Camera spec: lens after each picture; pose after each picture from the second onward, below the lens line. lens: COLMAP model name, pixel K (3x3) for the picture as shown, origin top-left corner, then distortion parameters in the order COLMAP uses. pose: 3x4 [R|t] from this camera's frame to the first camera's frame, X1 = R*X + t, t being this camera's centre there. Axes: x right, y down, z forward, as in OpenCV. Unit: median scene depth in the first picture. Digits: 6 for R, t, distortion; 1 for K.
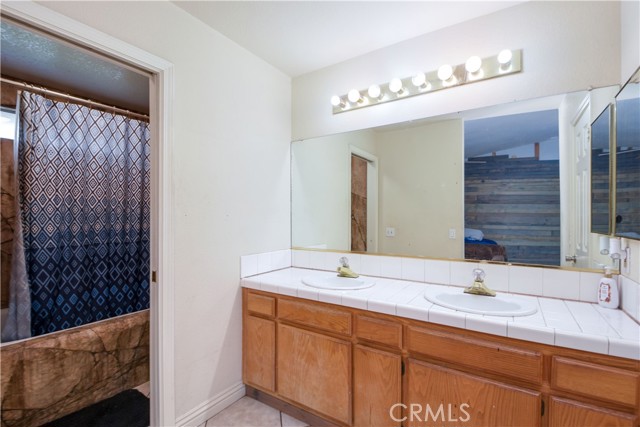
lens RADIAL K [[296.2, 0, 320.0], [0, 296.2, 213.5], [0, 0, 1]] dist [0.000279, -0.000198]
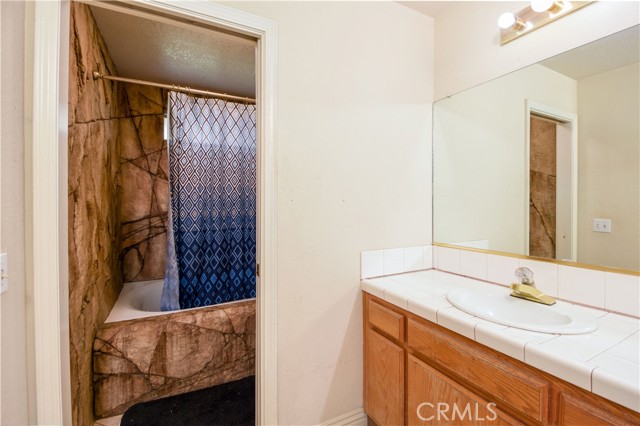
lens RADIAL K [[281.0, 0, 308.0], [0, 281.0, 206.3], [0, 0, 1]] dist [0.001674, -0.000258]
pose [[0.856557, 0.000075, -0.516052, -0.001080], [0.009609, 0.999824, 0.016096, 0.009447], [0.515962, -0.018746, 0.856406, 0.303443]]
